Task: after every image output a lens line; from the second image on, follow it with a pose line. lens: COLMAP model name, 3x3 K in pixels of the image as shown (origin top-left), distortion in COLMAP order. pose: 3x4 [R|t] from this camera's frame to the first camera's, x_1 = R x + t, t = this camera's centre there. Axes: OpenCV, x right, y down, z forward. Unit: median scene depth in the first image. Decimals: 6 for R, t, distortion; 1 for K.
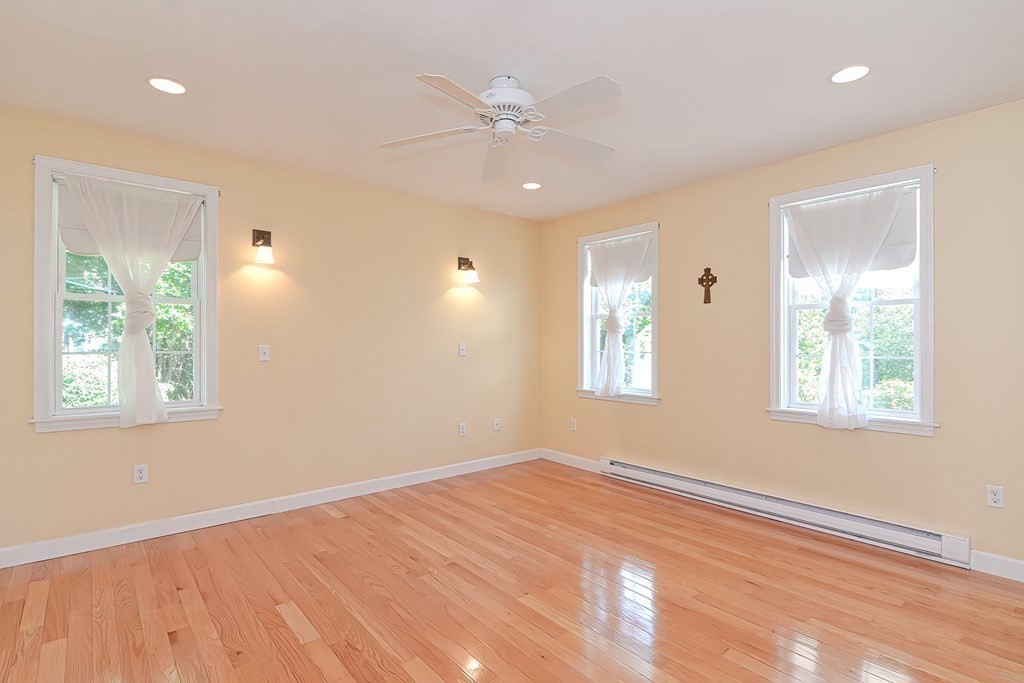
lens RADIAL K [[510.4, 0, 517.2], [0, 510.4, 339.1], [0, 0, 1]] dist [0.001044, -0.005379]
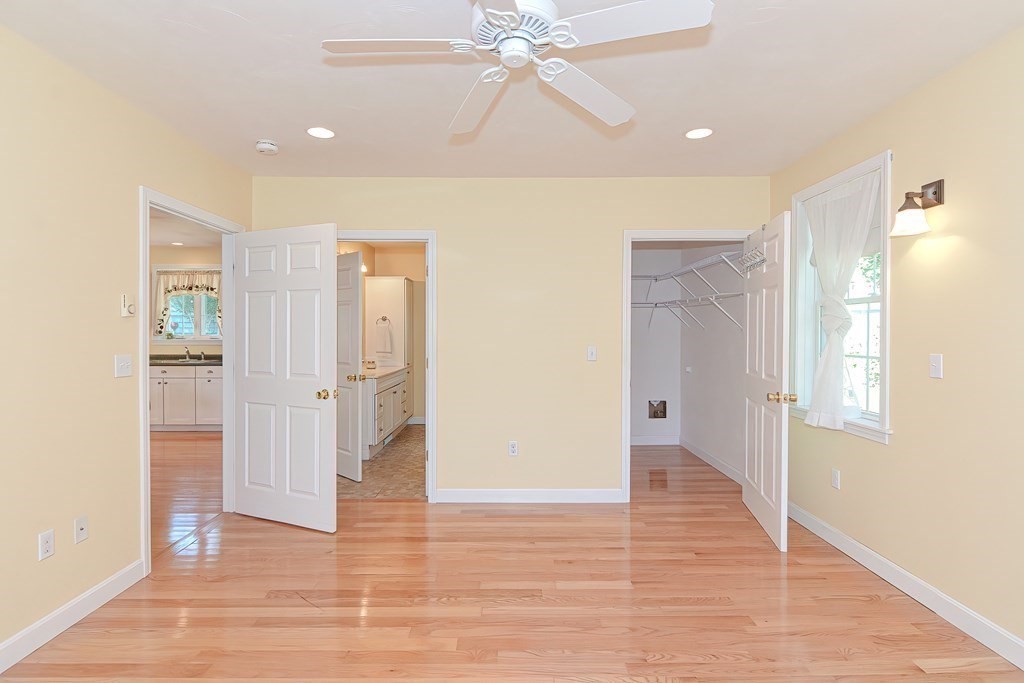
lens RADIAL K [[502.8, 0, 516.9], [0, 502.8, 337.8], [0, 0, 1]] dist [-0.002078, -0.000979]
pose [[-0.638682, 0.009809, -0.769409, 0.518670], [0.003910, 0.999947, 0.009502, -0.029151], [0.769461, 0.003061, -0.638686, 1.453307]]
